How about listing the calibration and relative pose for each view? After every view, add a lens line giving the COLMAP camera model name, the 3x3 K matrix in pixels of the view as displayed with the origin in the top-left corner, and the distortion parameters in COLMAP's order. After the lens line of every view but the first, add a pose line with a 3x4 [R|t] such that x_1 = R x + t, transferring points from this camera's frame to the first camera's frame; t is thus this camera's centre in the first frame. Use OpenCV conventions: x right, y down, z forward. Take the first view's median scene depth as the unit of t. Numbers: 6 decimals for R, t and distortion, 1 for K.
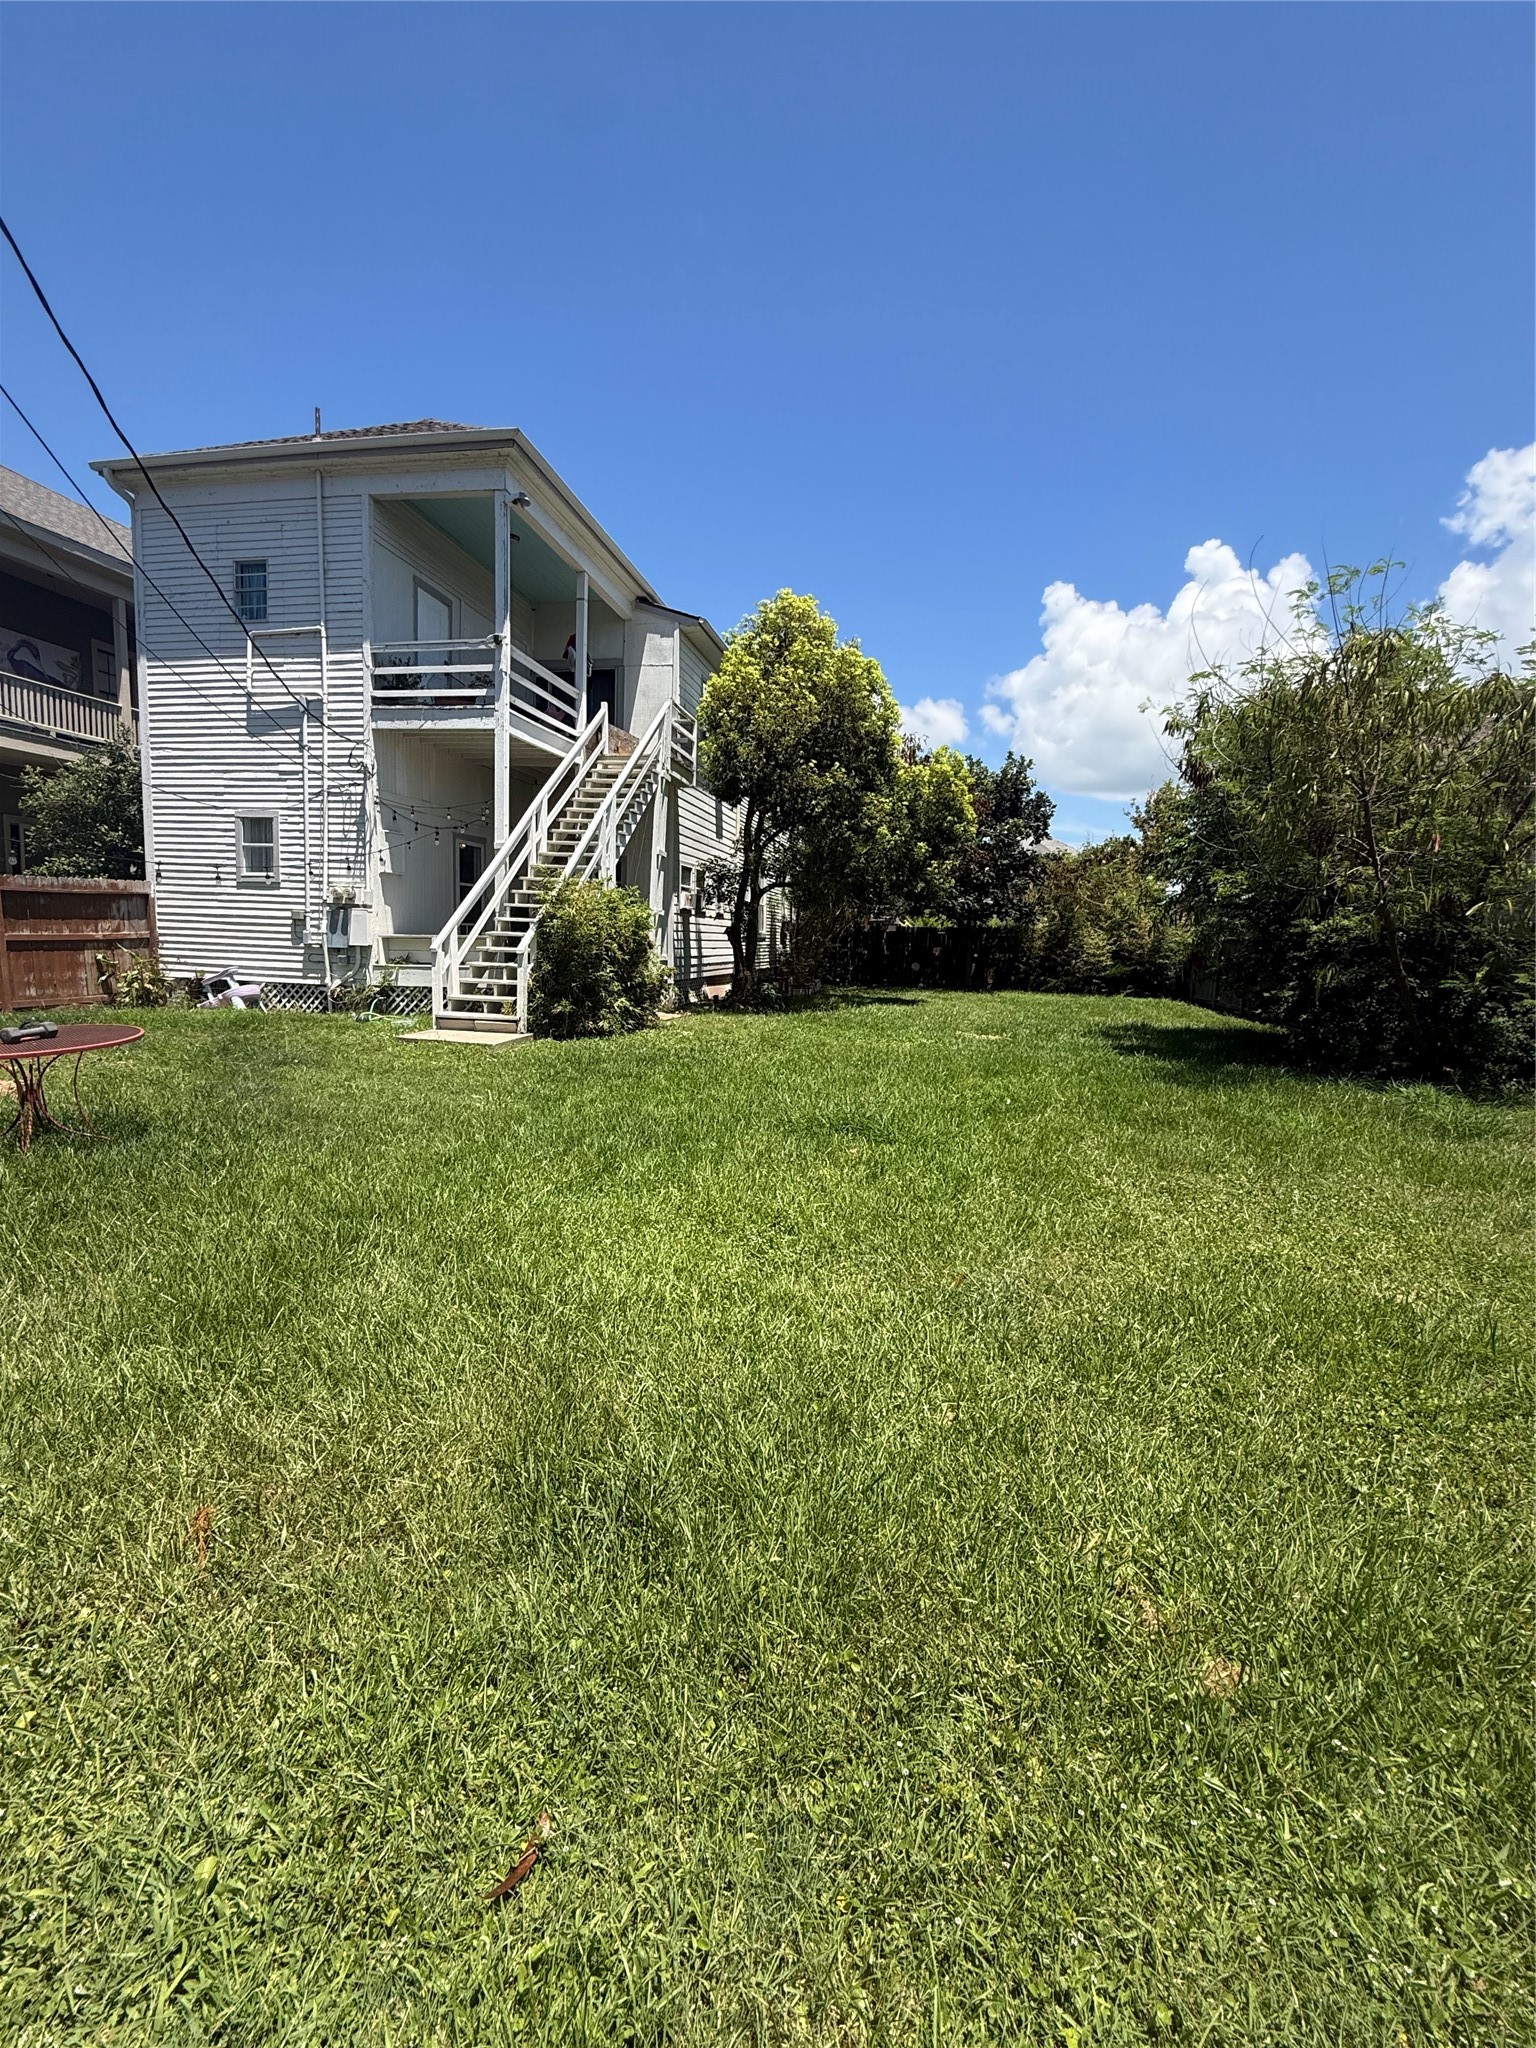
lens RADIAL K [[886.8, 0, 770.2], [0, 886.8, 1019.5], [0, 0, 1]] dist [0.001923, -0.000004]
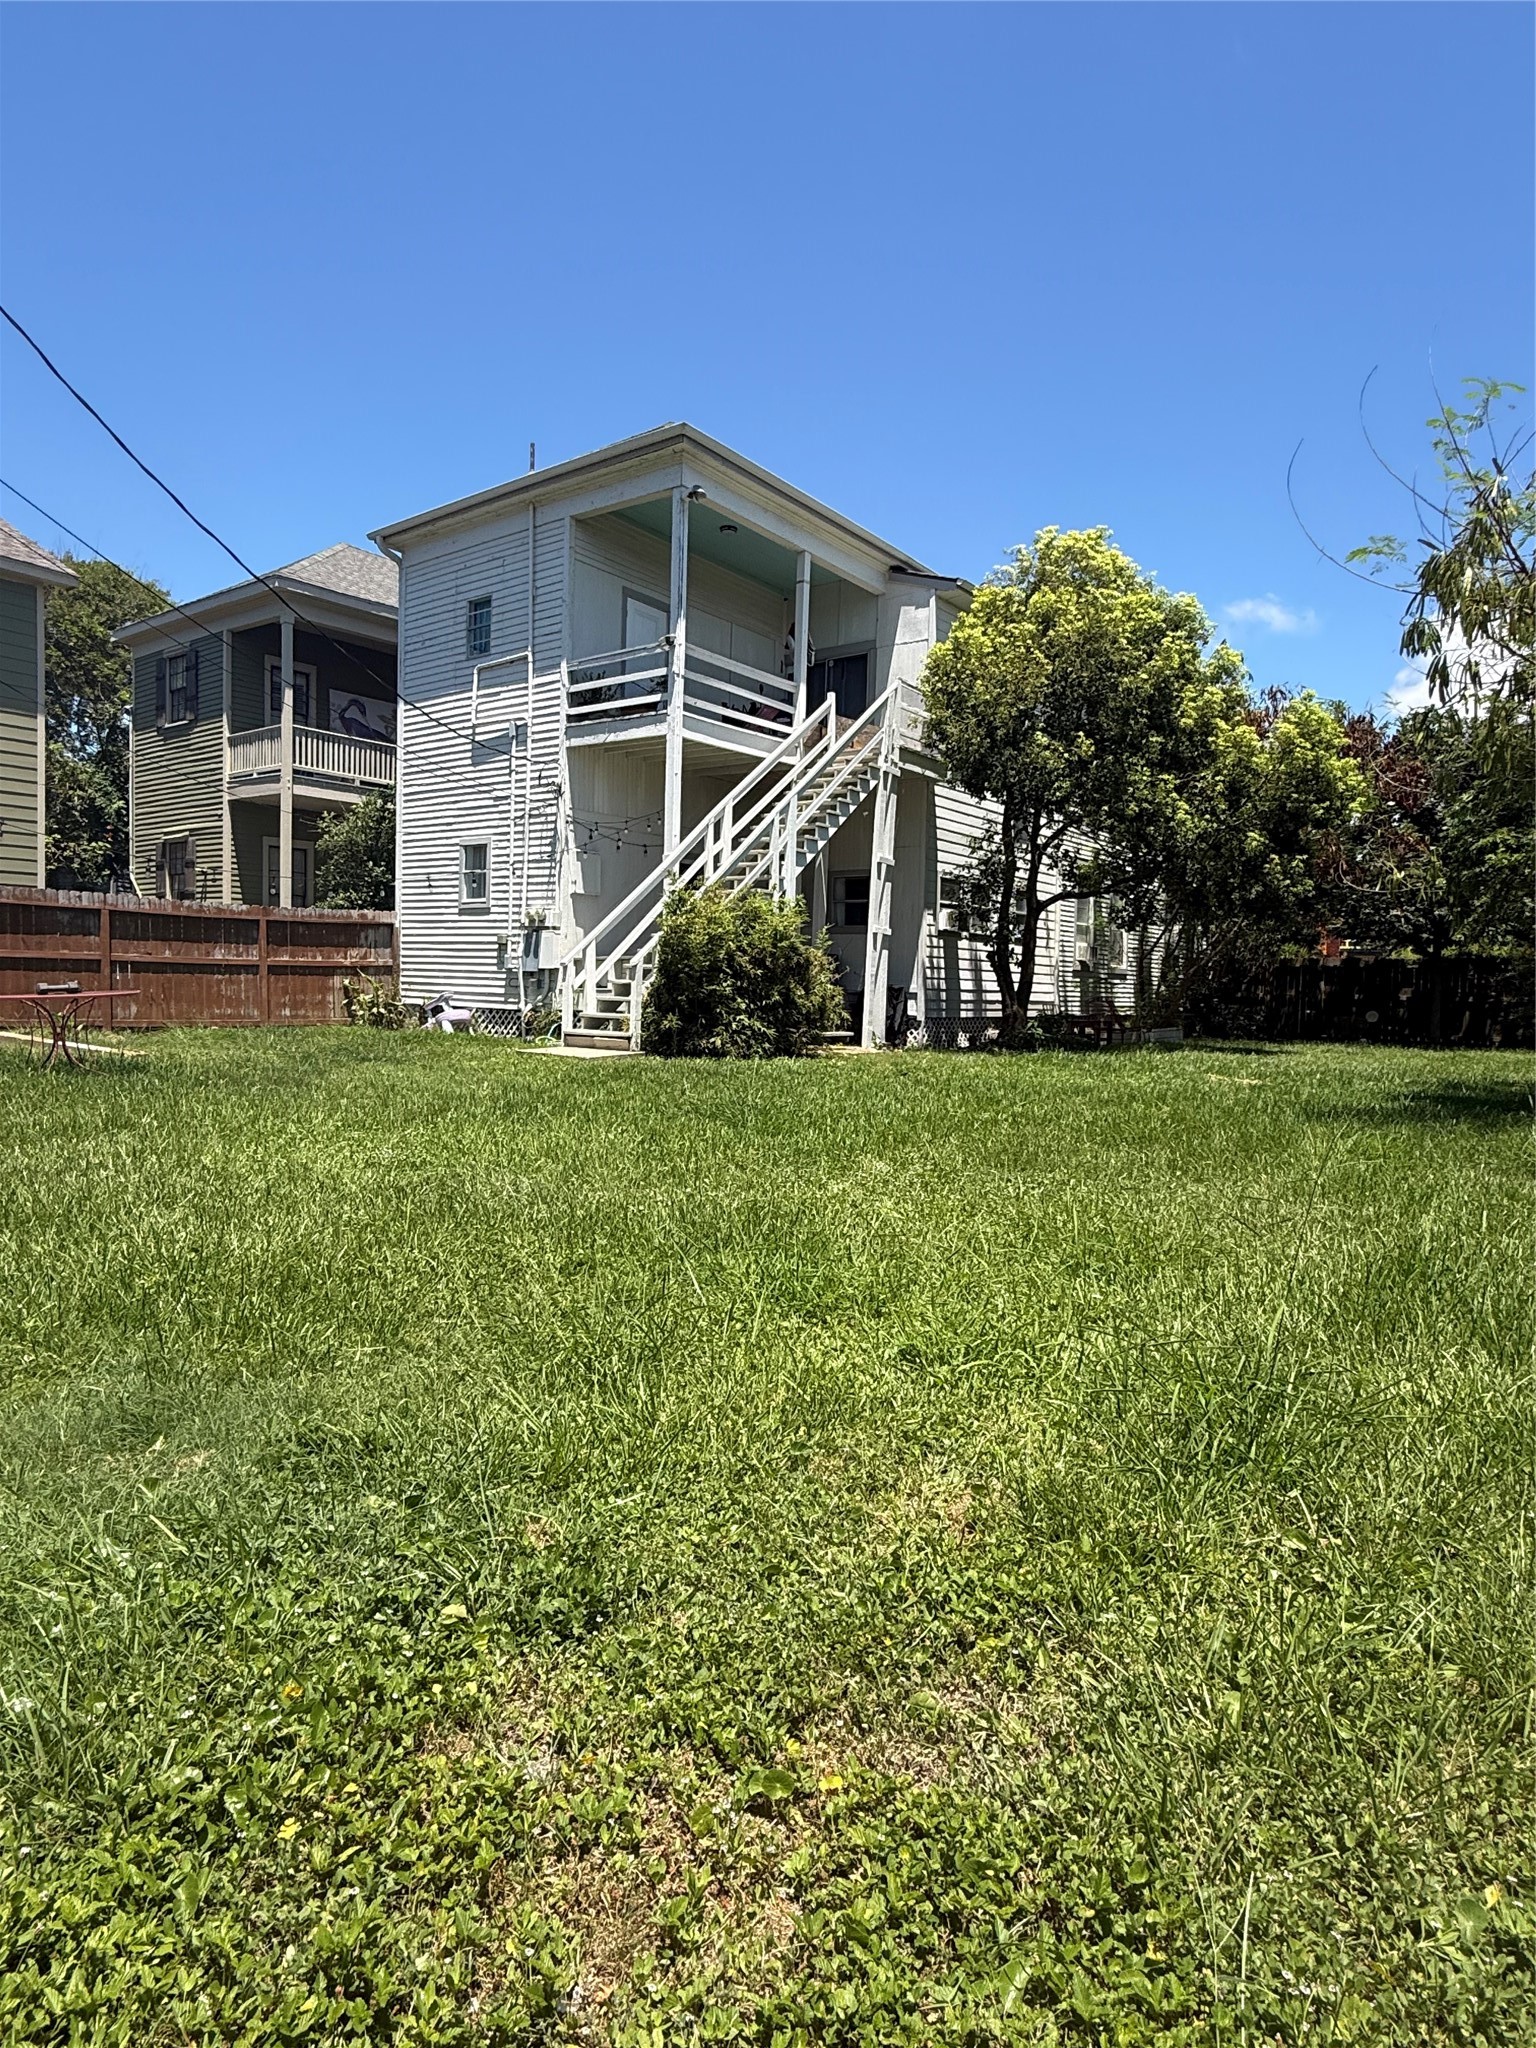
lens RADIAL K [[1176.2, 0, 765.1], [0, 1176.2, 1027.8], [0, 0, 1]] dist [-0.004605, -0.000686]
pose [[0.898055, 0.009088, -0.439789, 0.312926], [-0.039561, 0.997404, -0.060173, 0.048542], [0.438101, 0.071437, 0.896083, -0.040400]]
